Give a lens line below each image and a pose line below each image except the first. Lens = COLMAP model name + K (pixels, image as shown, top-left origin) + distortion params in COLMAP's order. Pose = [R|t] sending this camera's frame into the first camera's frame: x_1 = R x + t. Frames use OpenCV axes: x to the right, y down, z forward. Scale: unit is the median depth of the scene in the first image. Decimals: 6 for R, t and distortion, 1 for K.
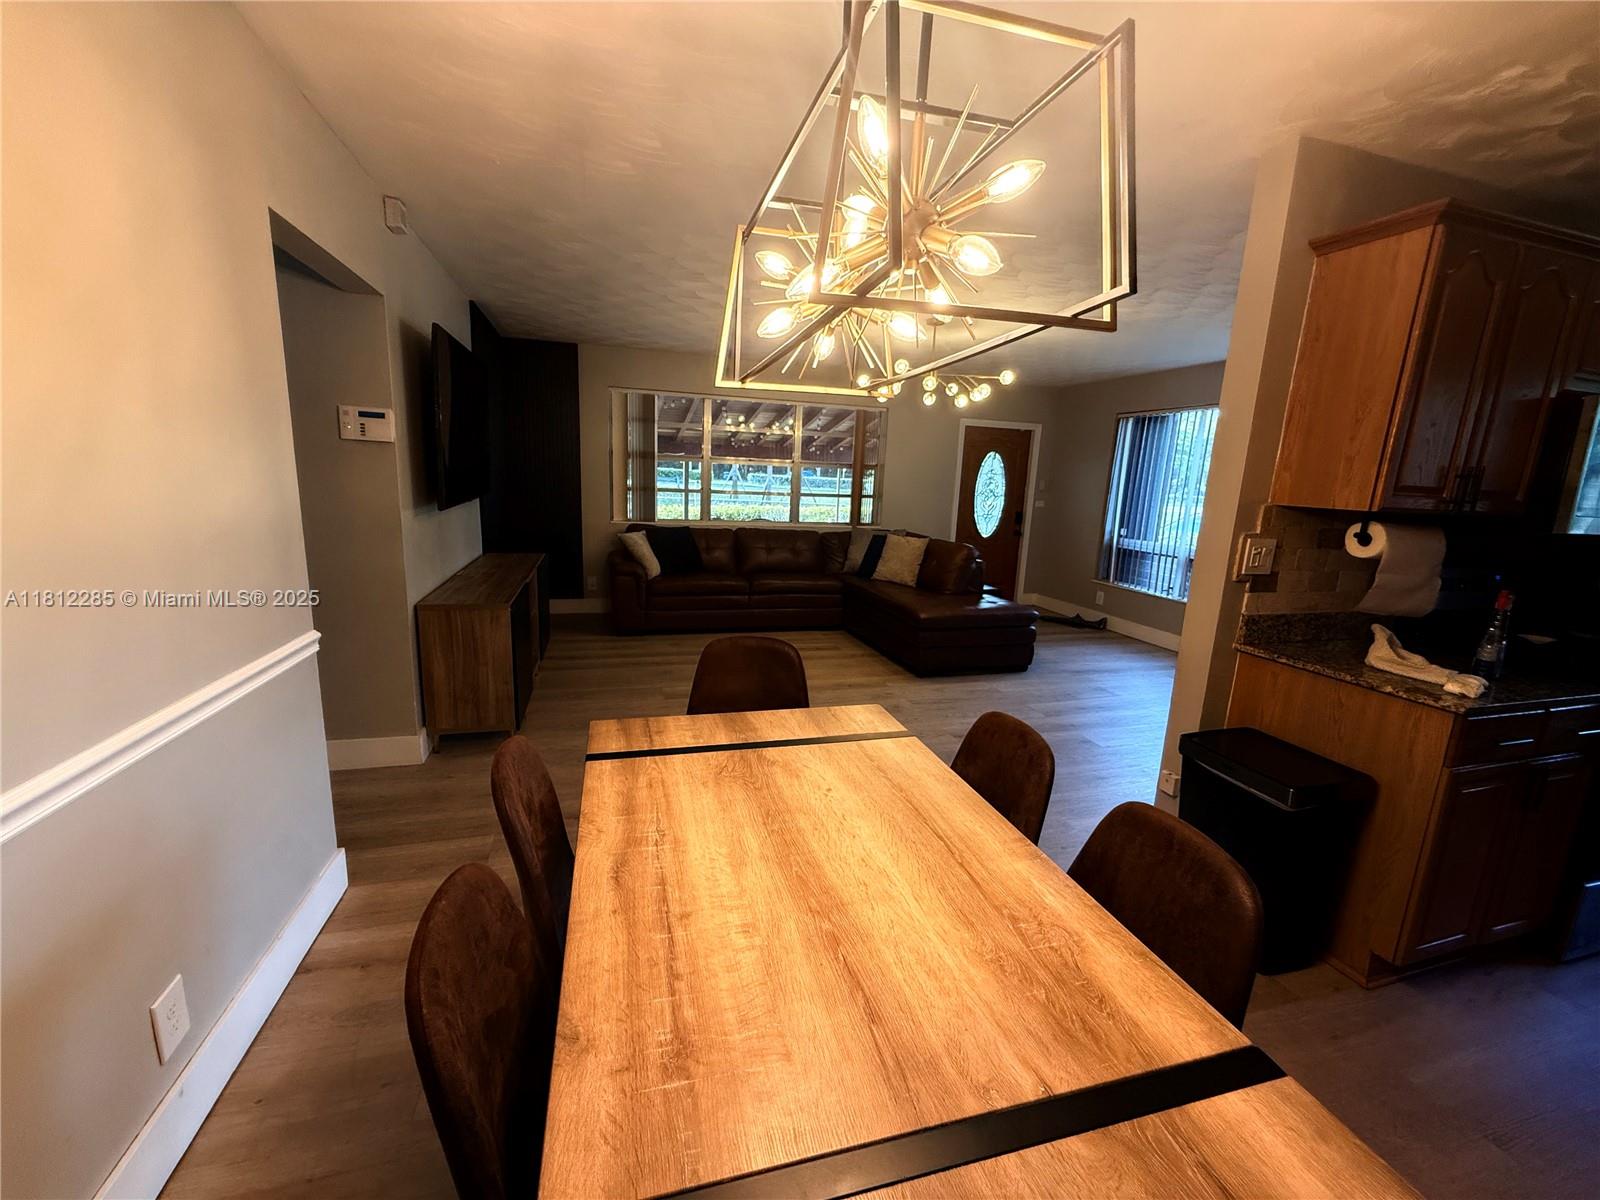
lens RADIAL K [[638.8, 0, 798.7], [0, 638.8, 601.5], [0, 0, 1]] dist [0.000056, -0.000041]
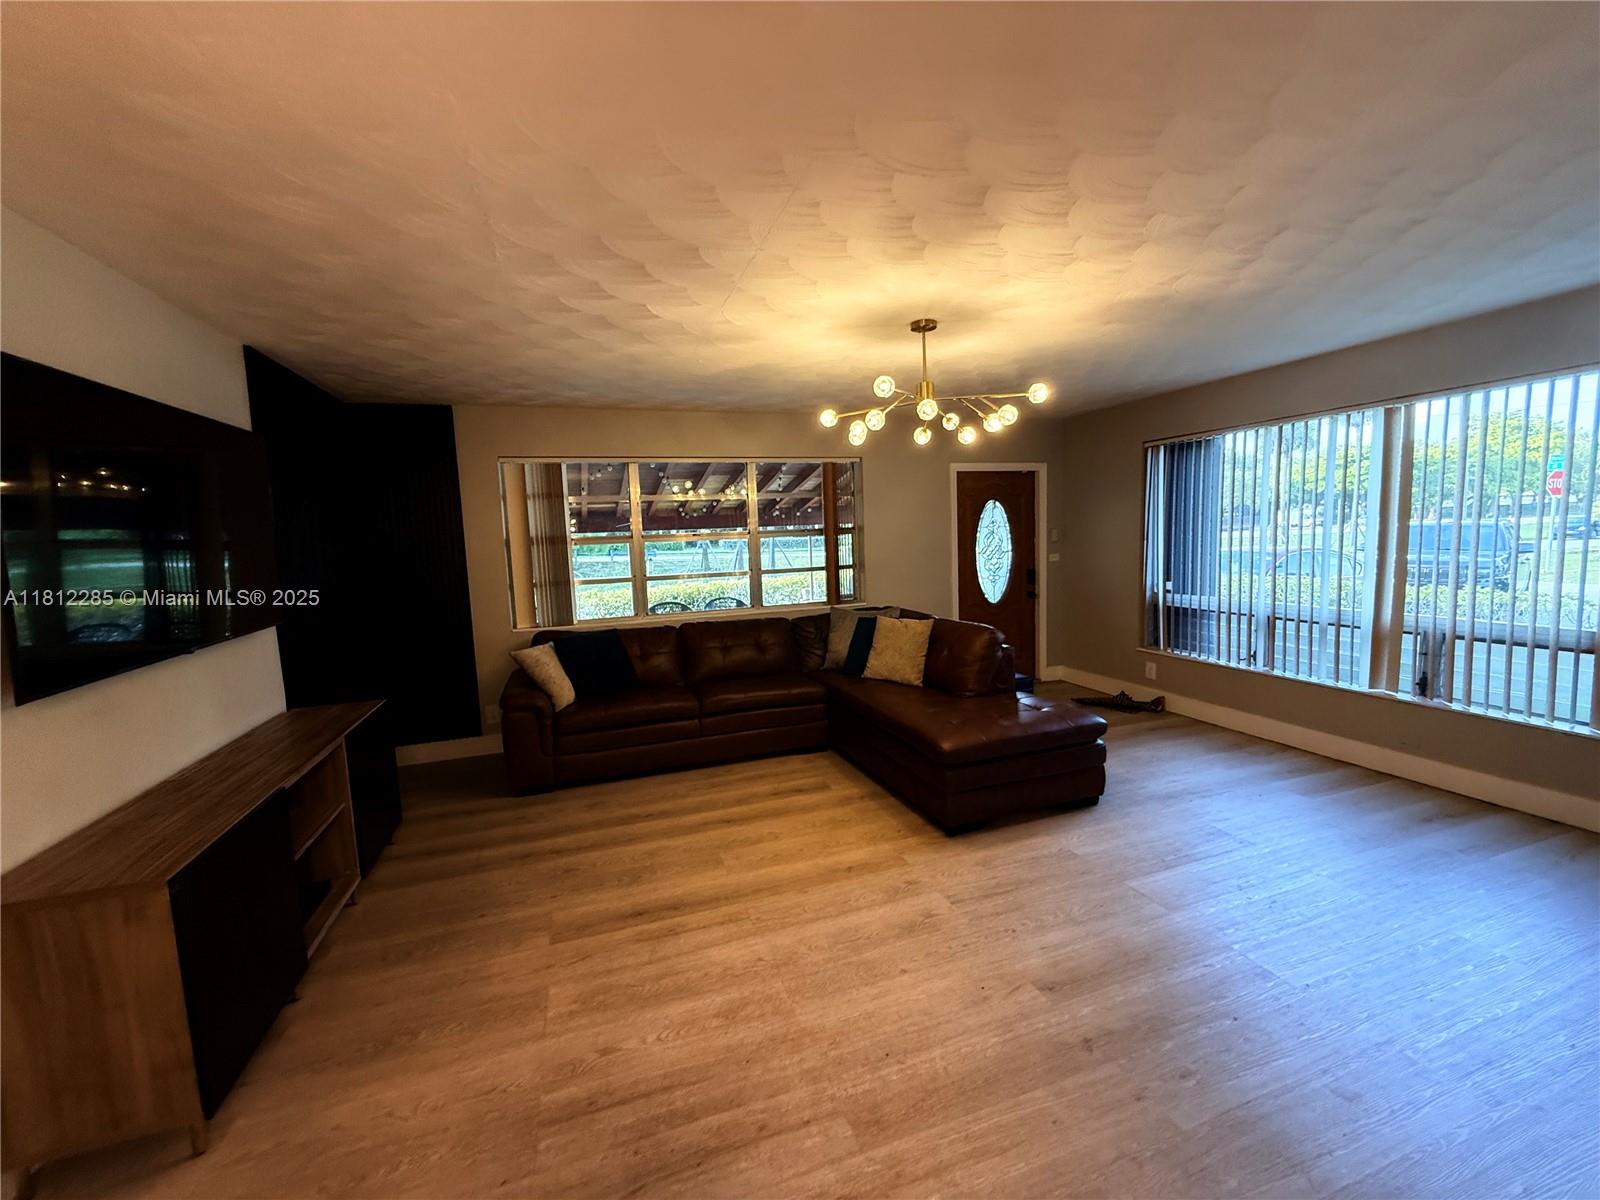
lens RADIAL K [[638.8, 0, 799.6], [0, 638.8, 598.7], [0, 0, 1]] dist [0.000056, -0.000041]
pose [[0.995952, -0.083509, 0.033252, 0.022349], [0.086302, 0.991820, -0.094050, -0.062285], [-0.025126, 0.096539, 0.995012, 0.236856]]
